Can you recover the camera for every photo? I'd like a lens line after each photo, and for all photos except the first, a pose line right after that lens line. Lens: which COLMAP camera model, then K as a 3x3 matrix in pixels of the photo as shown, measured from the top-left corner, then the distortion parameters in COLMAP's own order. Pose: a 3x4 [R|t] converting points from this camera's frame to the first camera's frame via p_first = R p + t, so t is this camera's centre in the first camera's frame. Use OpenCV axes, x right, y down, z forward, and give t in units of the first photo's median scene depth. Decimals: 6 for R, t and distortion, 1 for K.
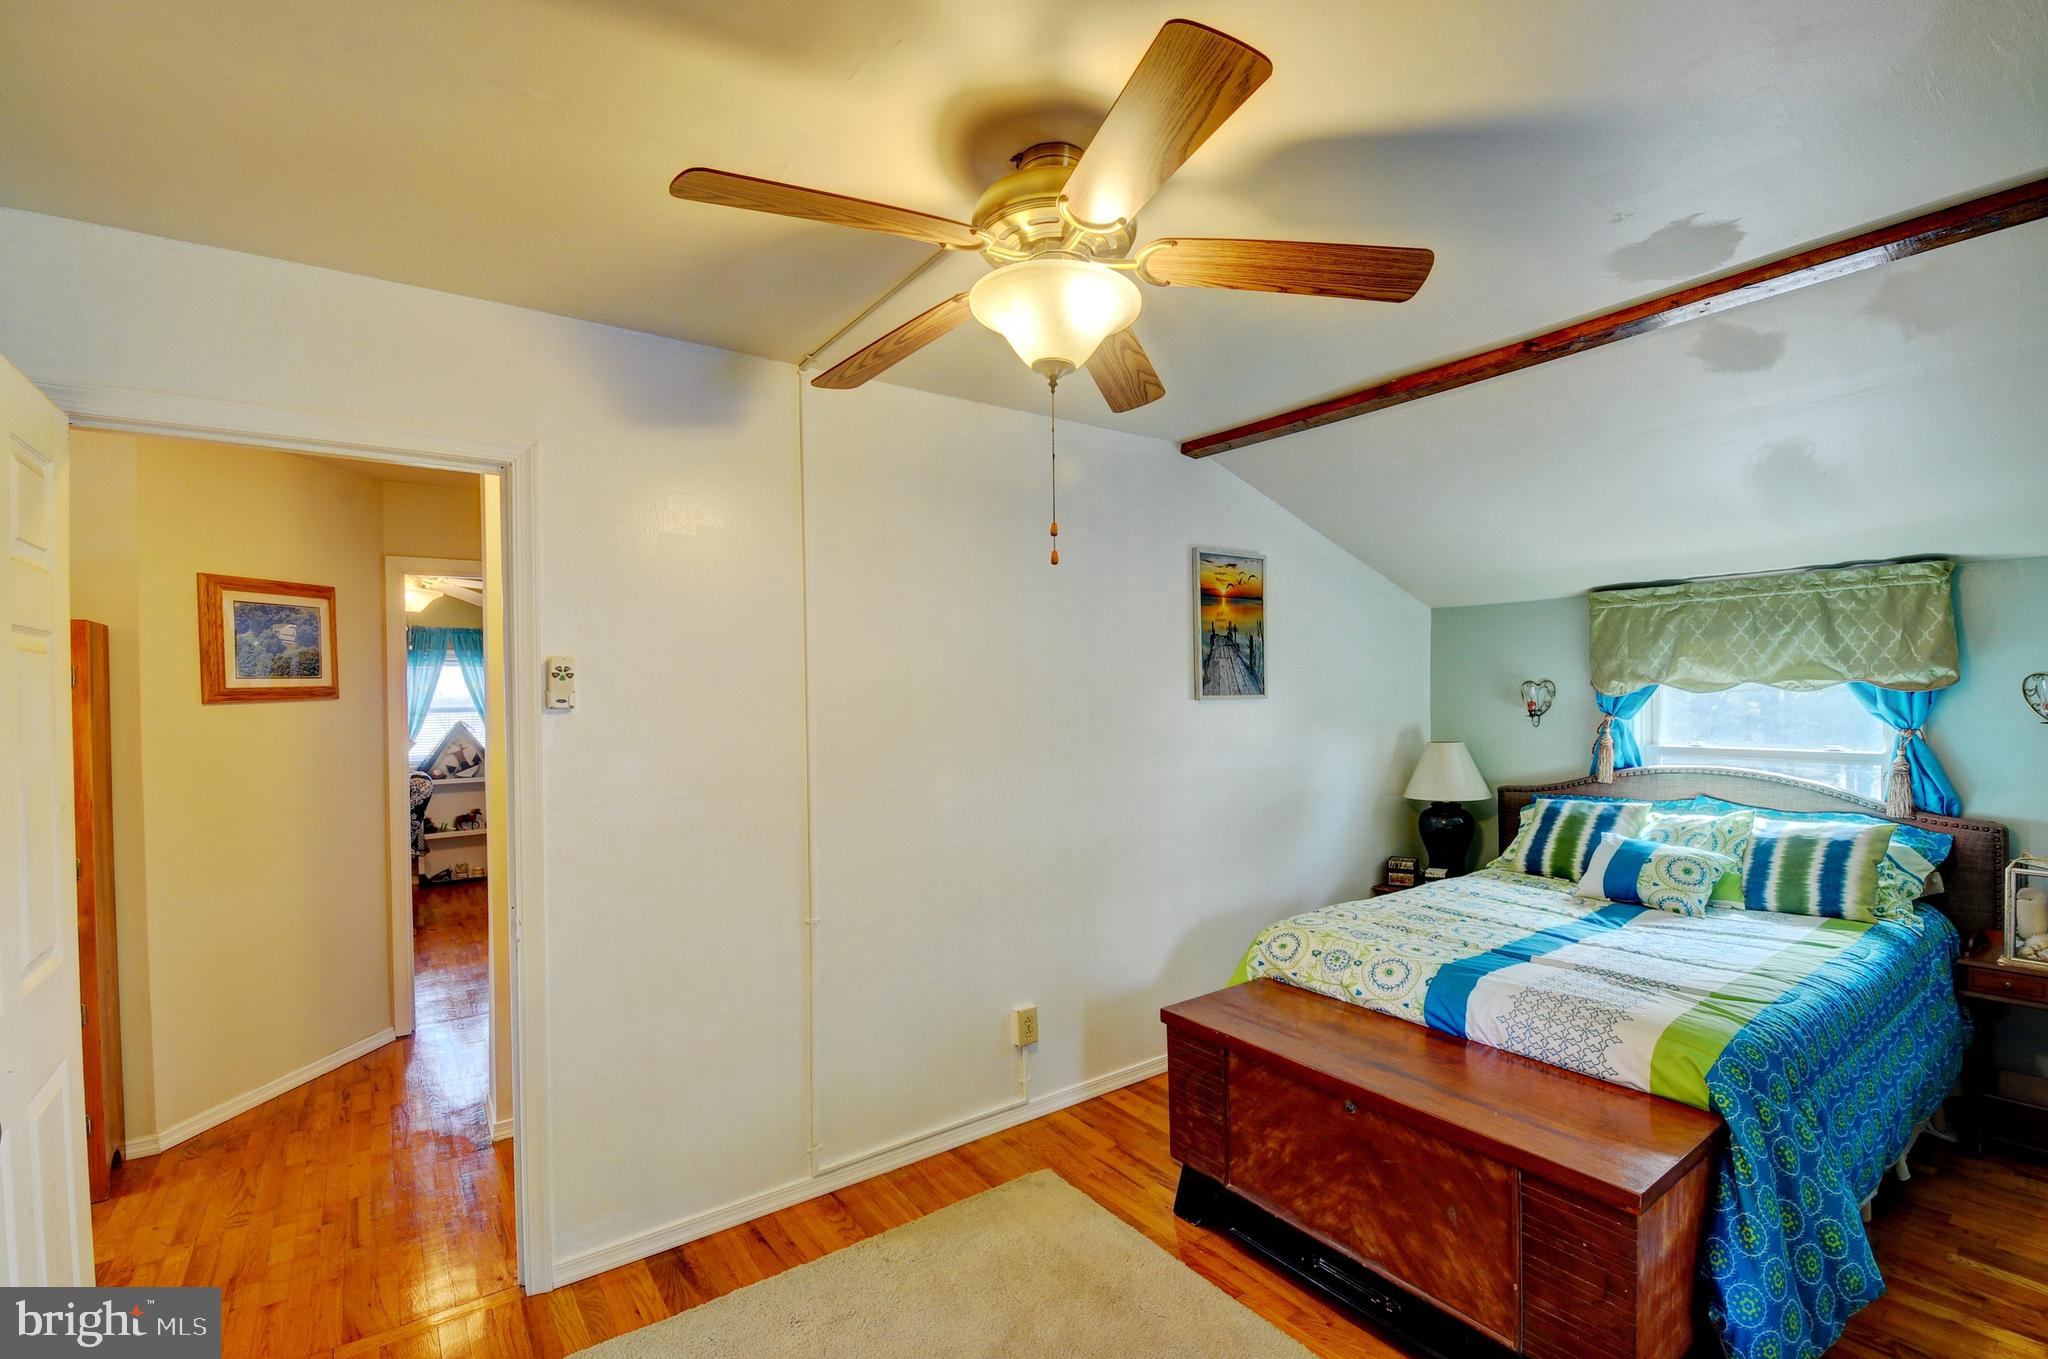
lens RADIAL K [[895.5, 0, 1034.1], [0, 895.5, 683.9], [0, 0, 1]] dist [-0.019630, -0.001061]
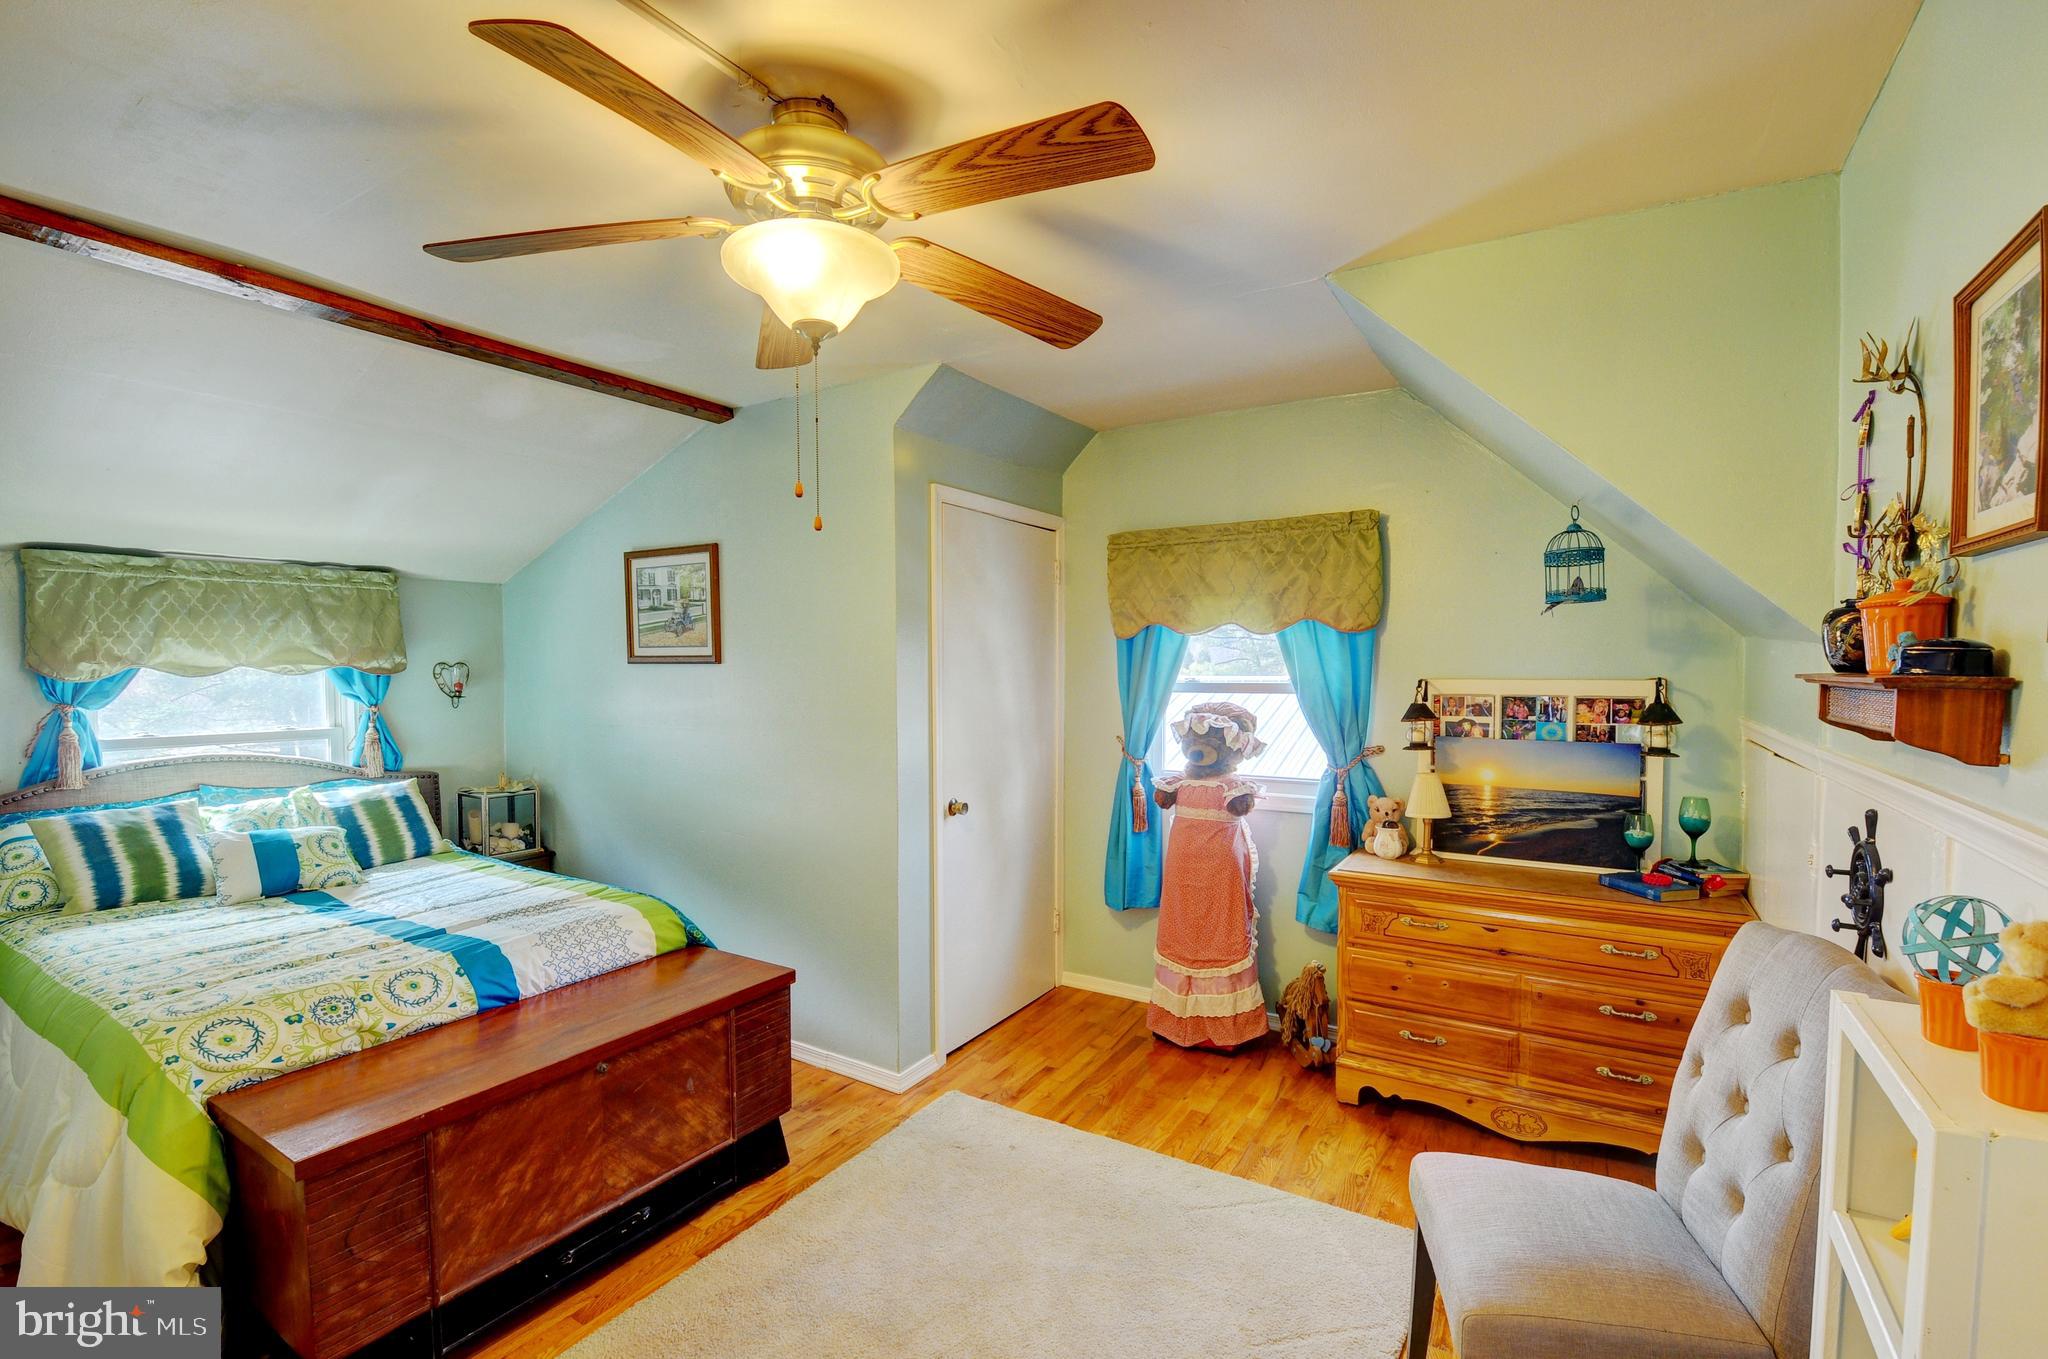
lens RADIAL K [[895.5, 0, 1034.4], [0, 895.5, 691.5], [0, 0, 1]] dist [-0.019630, -0.001061]
pose [[-0.382914, -0.011266, 0.923715, -0.606327], [0.002821, 0.999907, 0.013365, 0.020967], [-0.923779, 0.007723, -0.382847, 0.720218]]
